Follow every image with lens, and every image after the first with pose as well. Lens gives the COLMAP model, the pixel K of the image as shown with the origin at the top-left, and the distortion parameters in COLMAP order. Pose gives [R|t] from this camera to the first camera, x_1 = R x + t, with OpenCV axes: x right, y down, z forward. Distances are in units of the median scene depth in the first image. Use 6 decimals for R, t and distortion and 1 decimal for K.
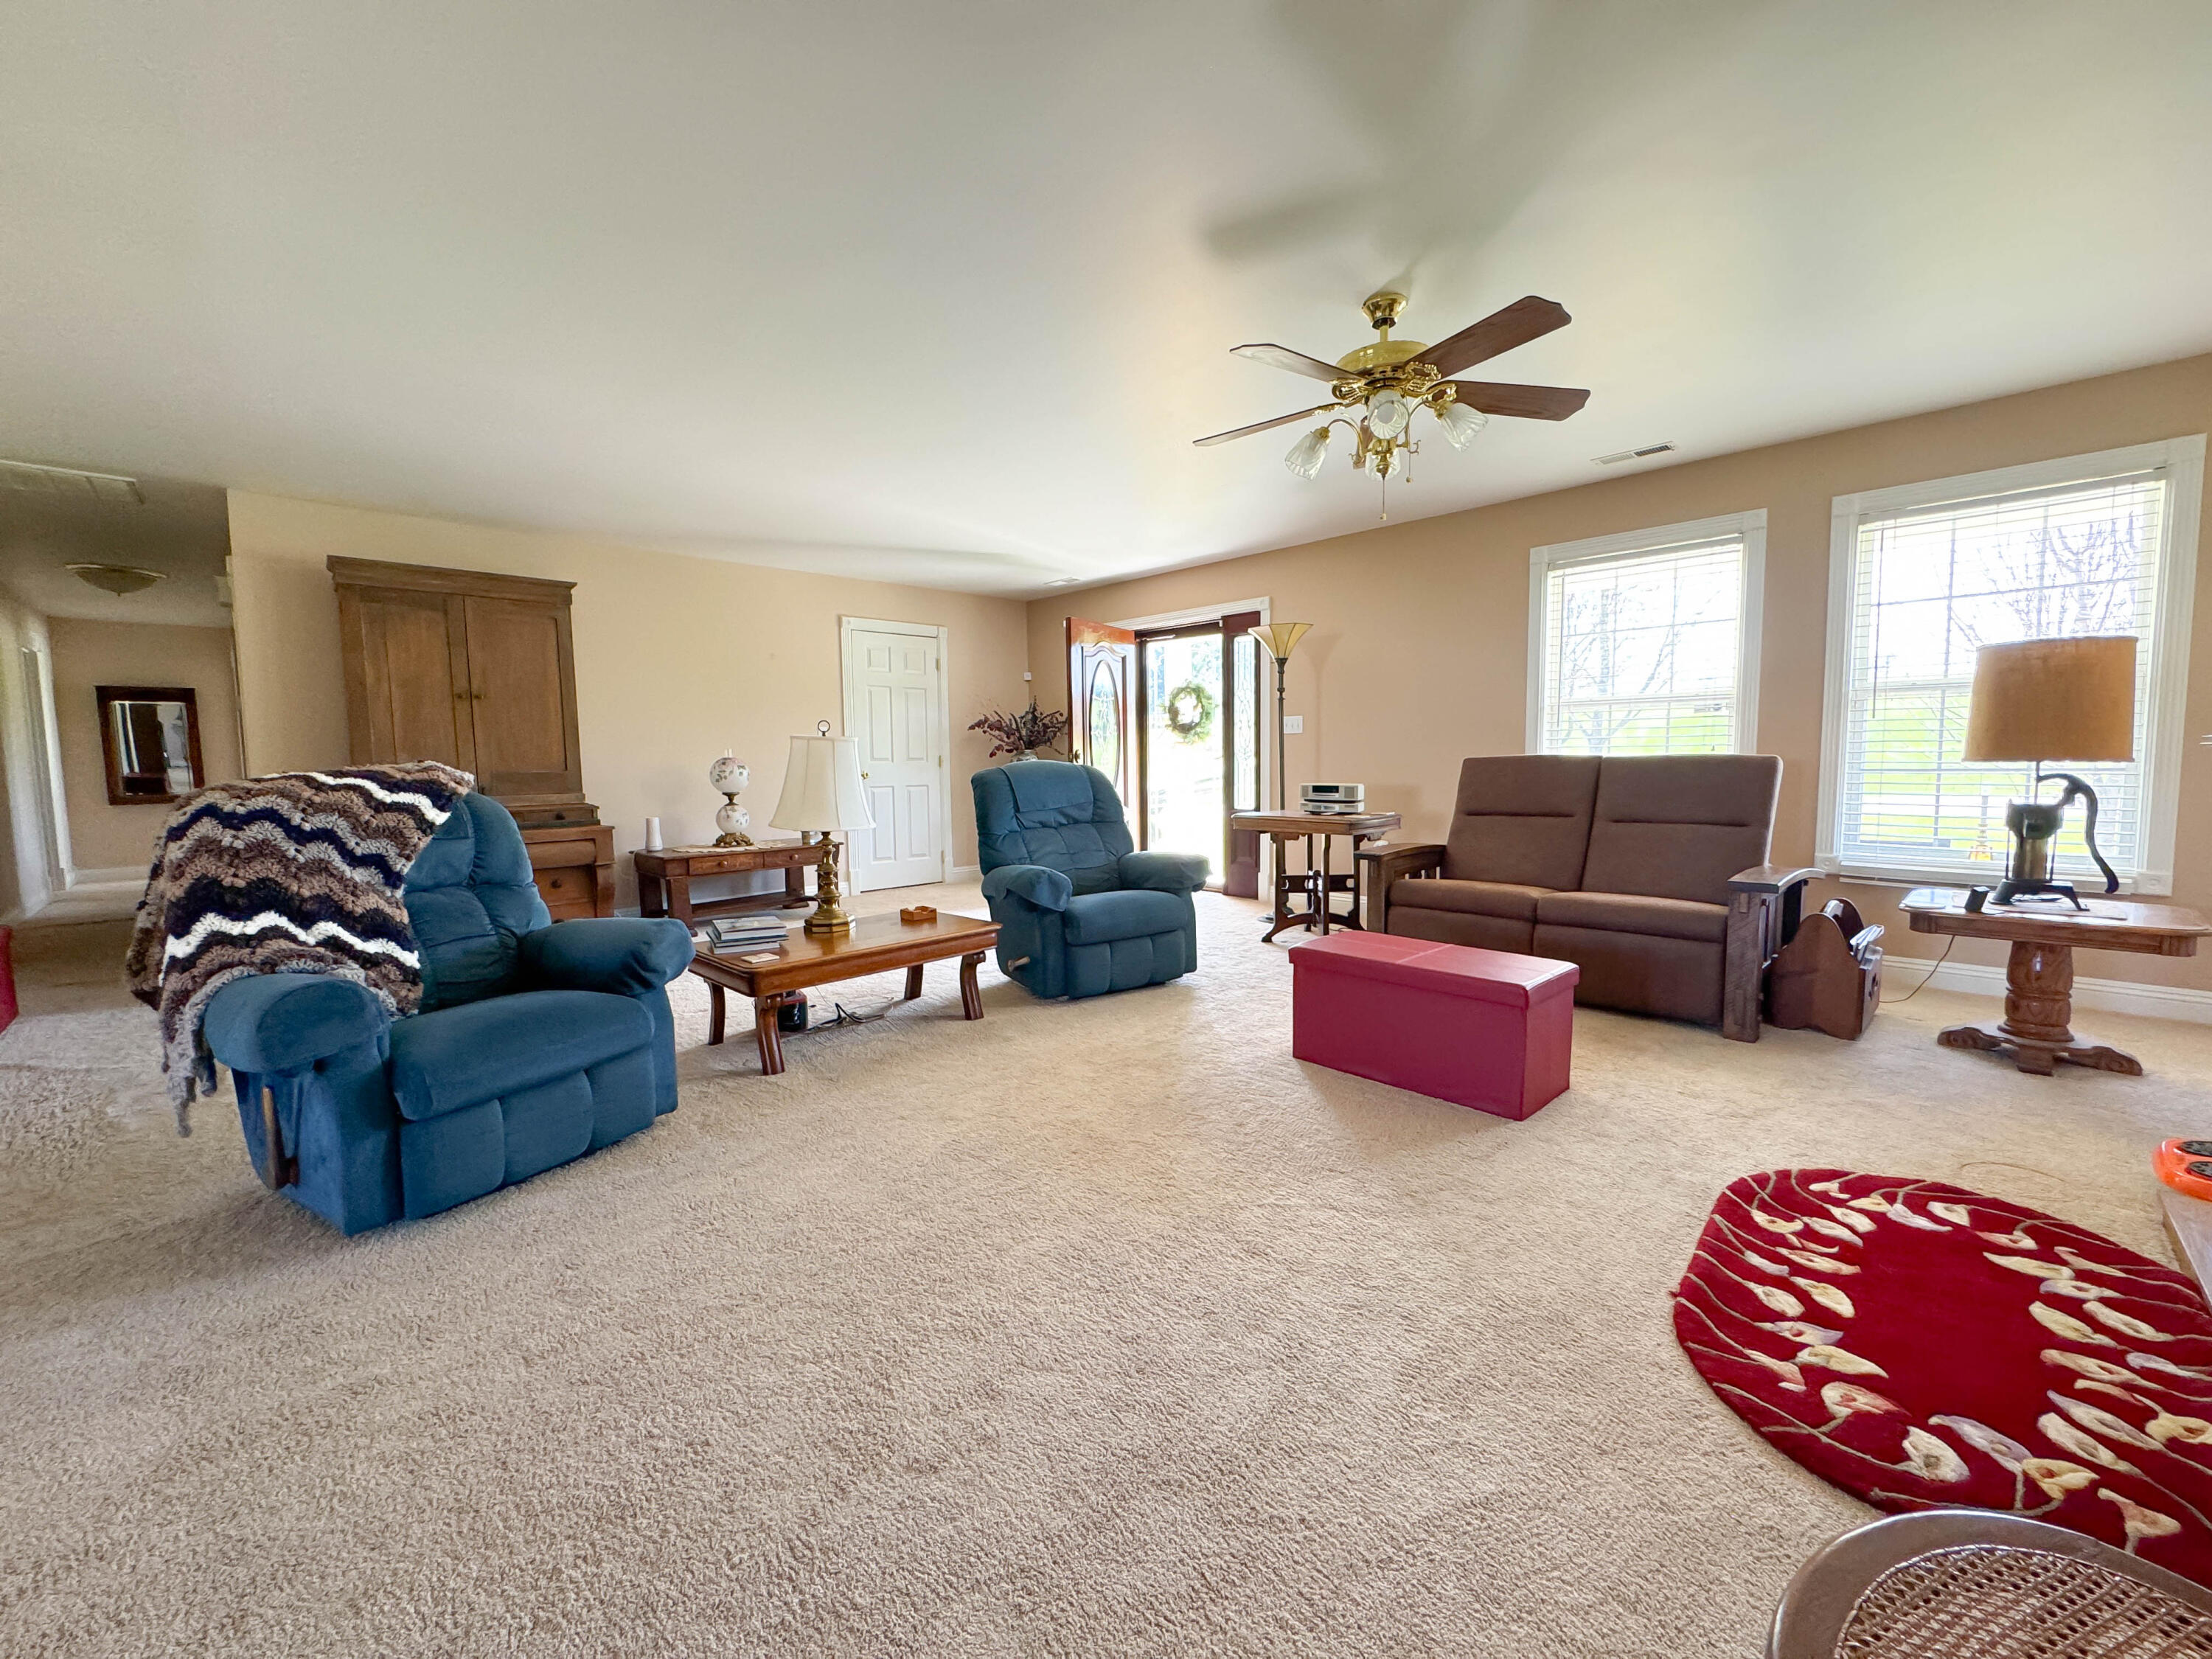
lens RADIAL K [[883.9, 0, 1112.1], [0, 883.9, 832.5], [0, 0, 1]] dist [-0.006931, 0.001016]
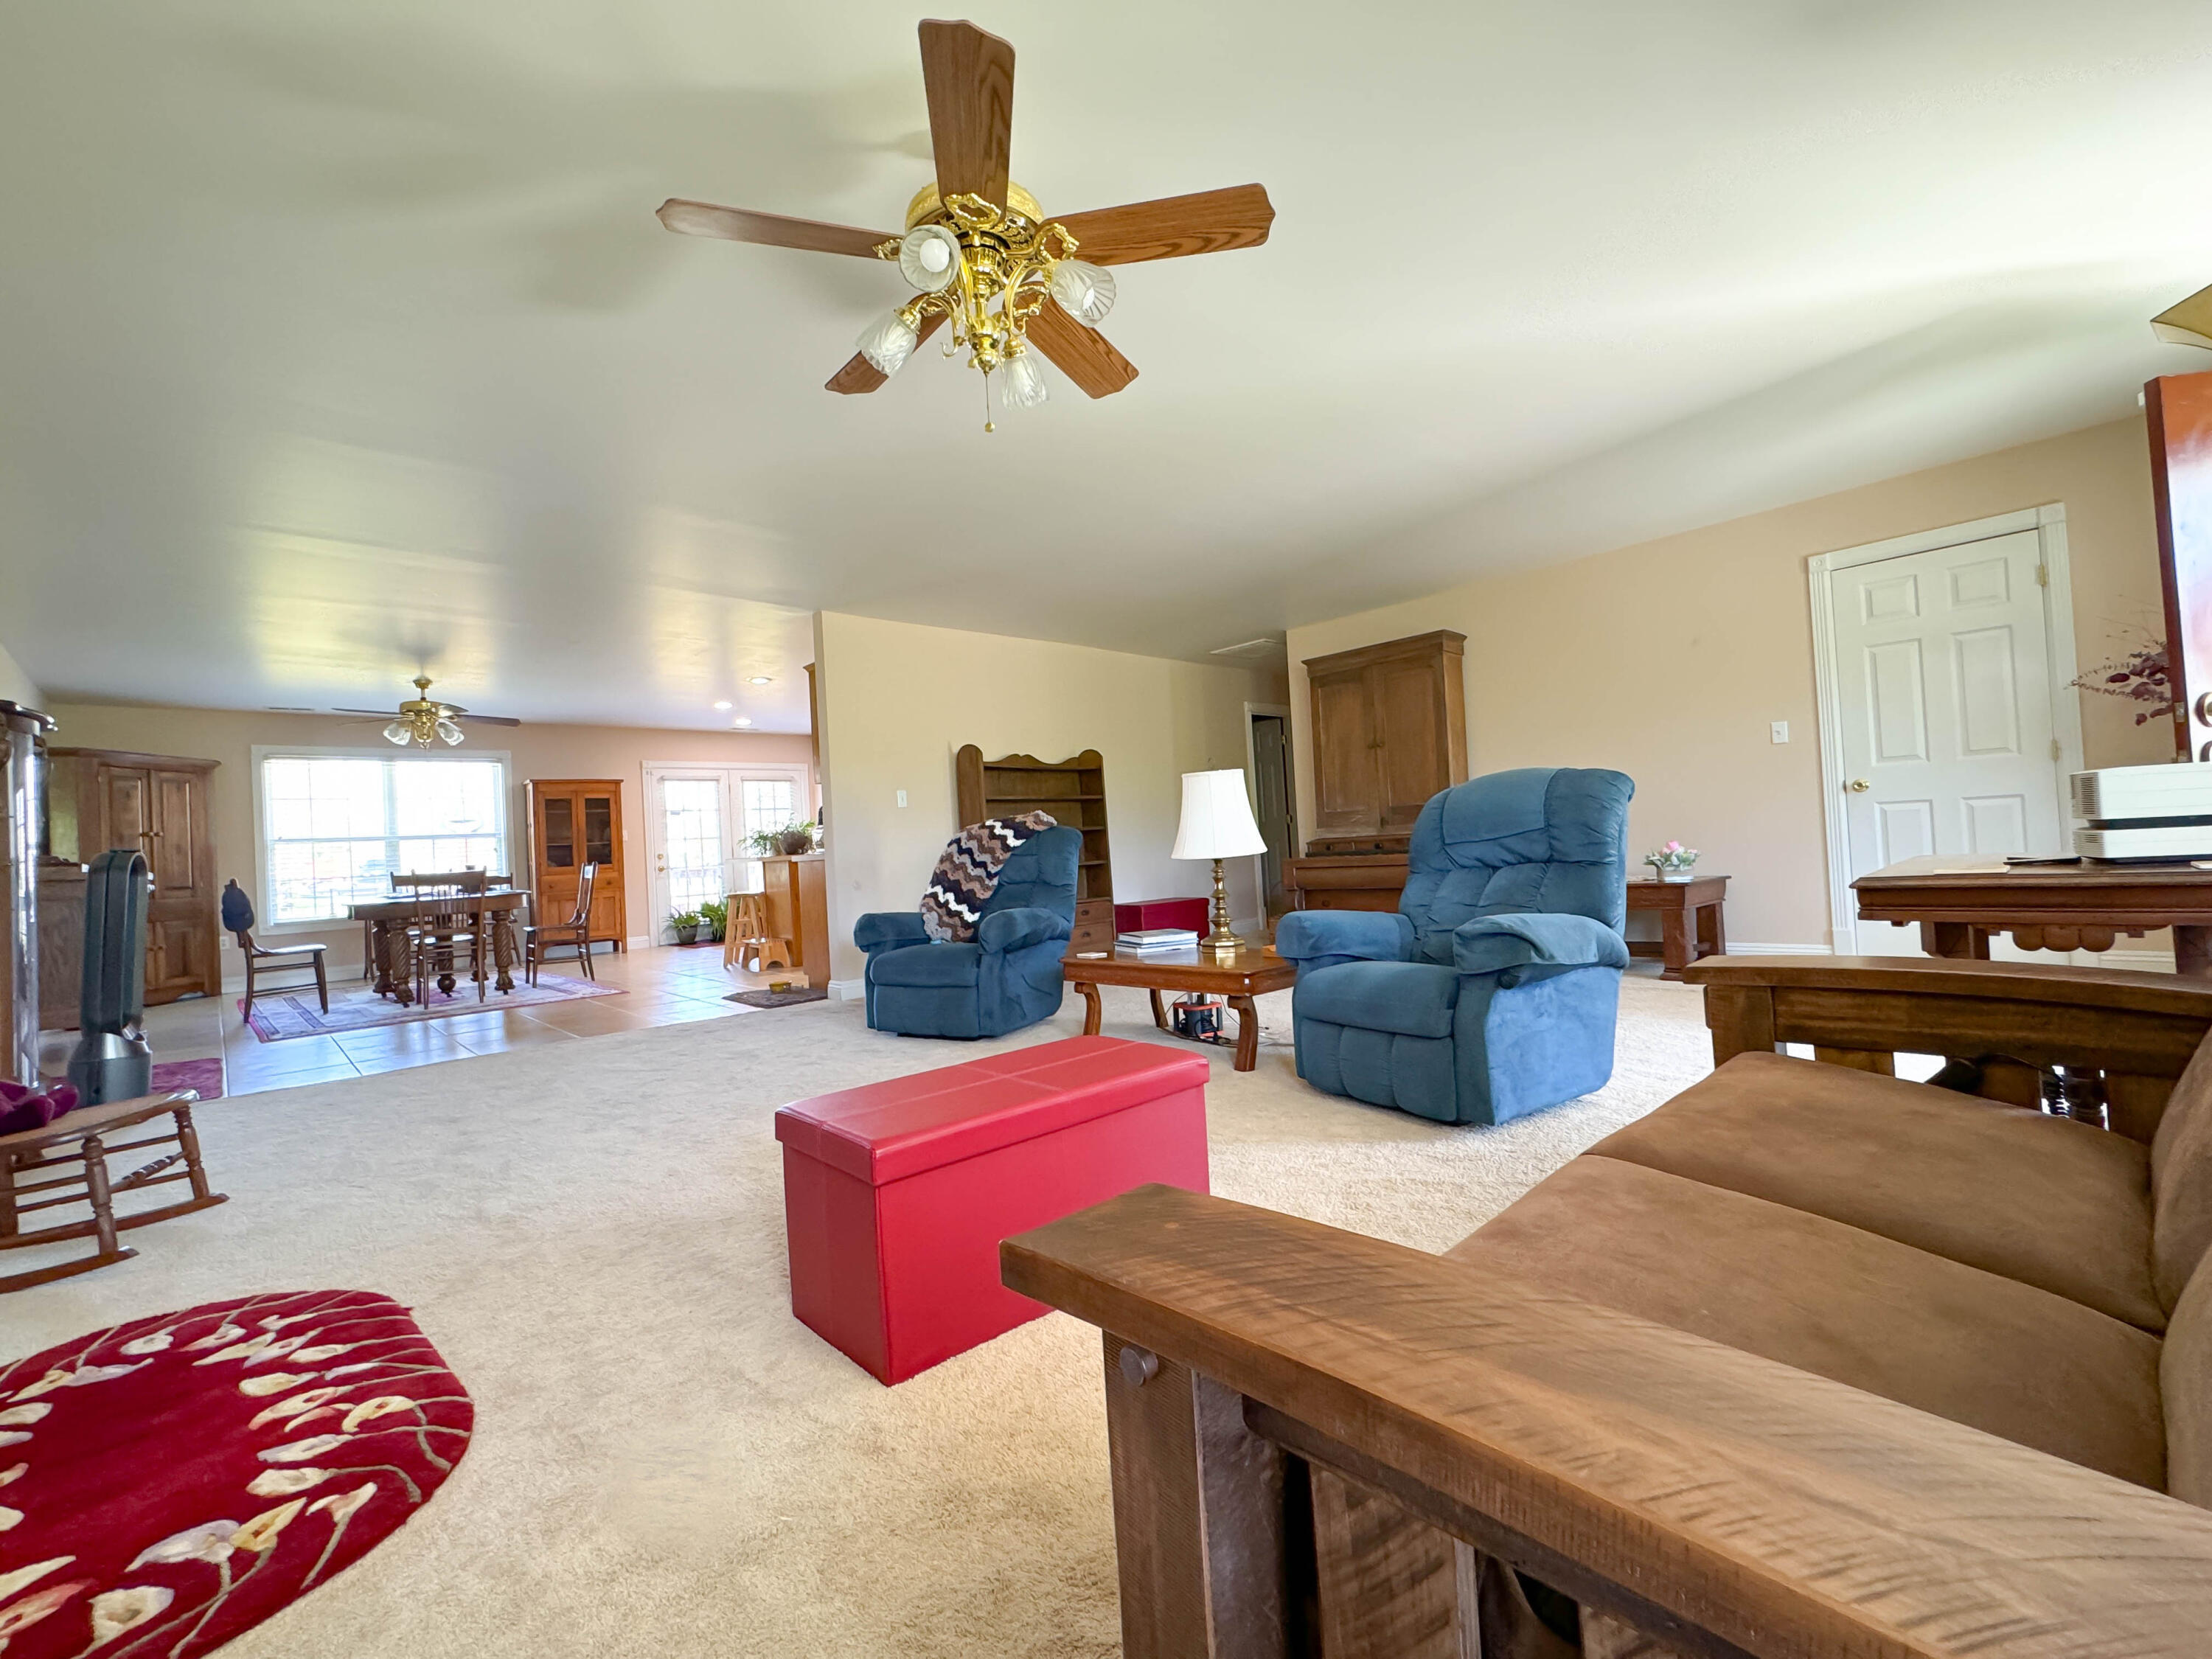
lens RADIAL K [[958.2, 0, 1099.7], [0, 958.2, 827.2], [0, 0, 1]] dist [-0.000190, 0.000272]
pose [[-0.028108, -0.005600, -0.999589, 1.257912], [-0.026373, 0.999640, -0.004859, -0.047285], [0.999257, 0.026226, -0.028246, 1.317145]]
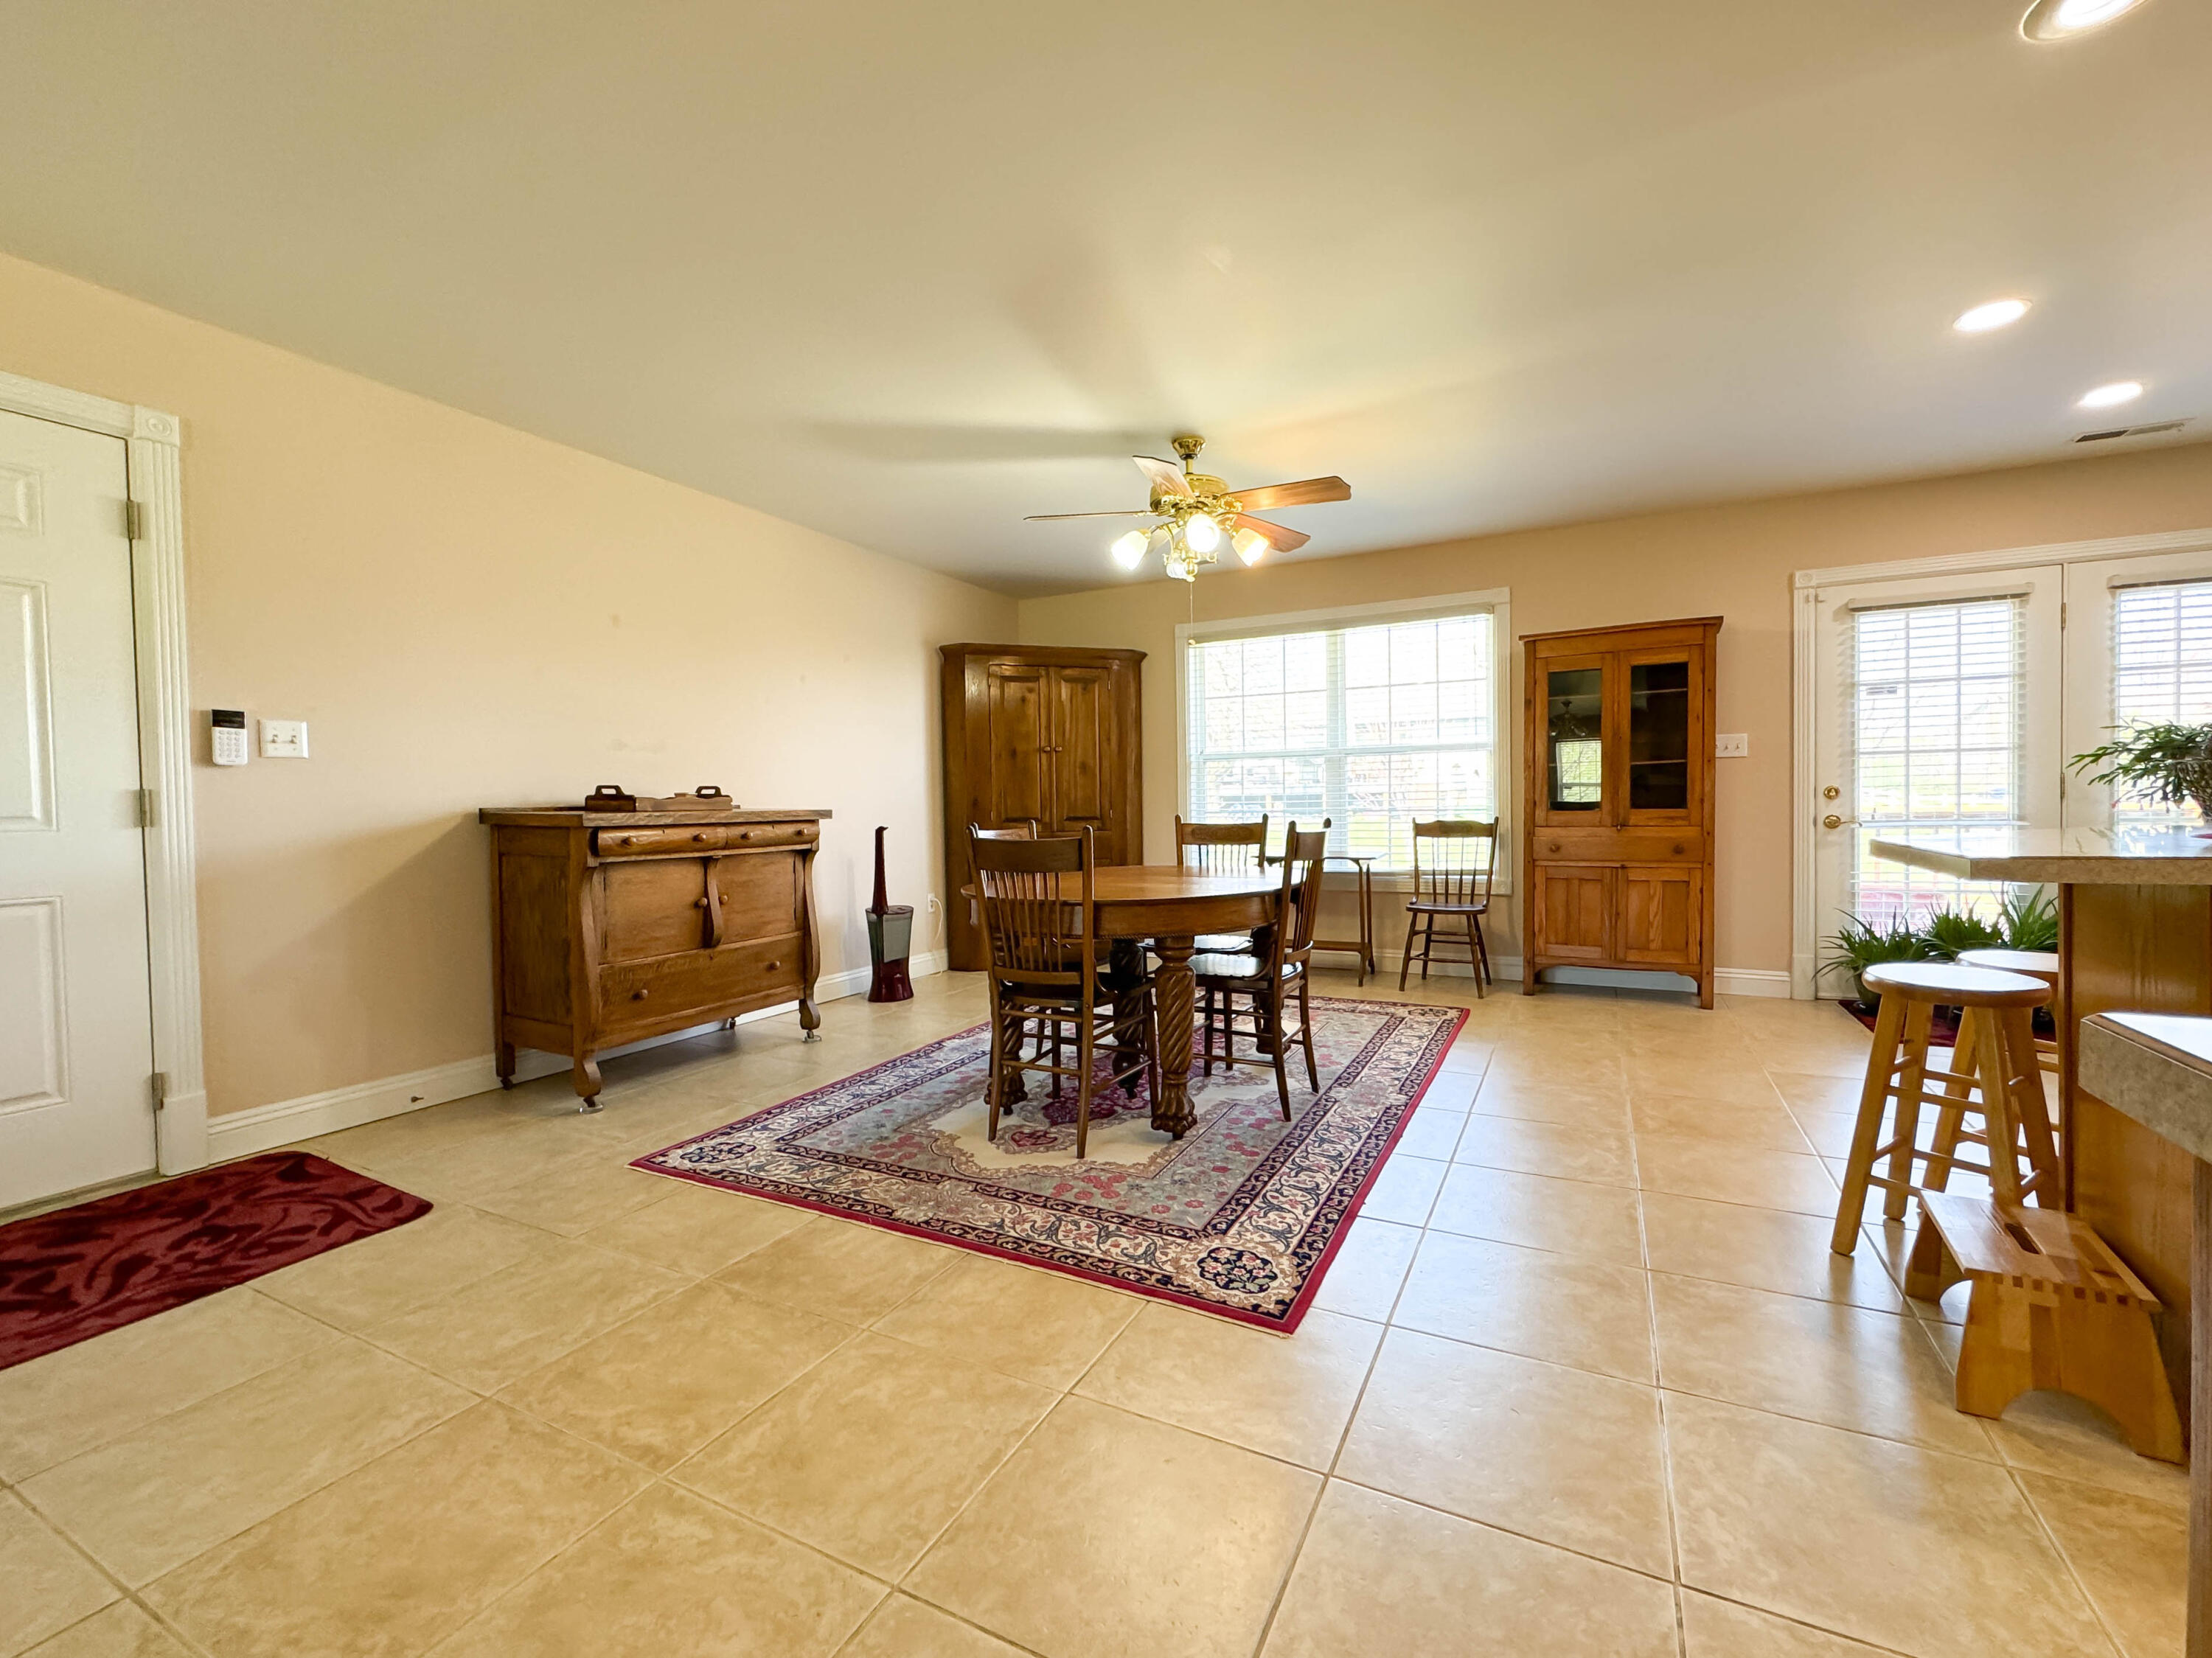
lens RADIAL K [[941.0, 0, 1107.4], [0, 941.0, 831.5], [0, 0, 1]] dist [-0.000746, -0.000595]
pose [[-0.949969, 0.039953, -0.309778, -1.193851], [0.004700, 0.993501, 0.113724, -0.022888], [0.312308, 0.106578, -0.943983, 0.476360]]
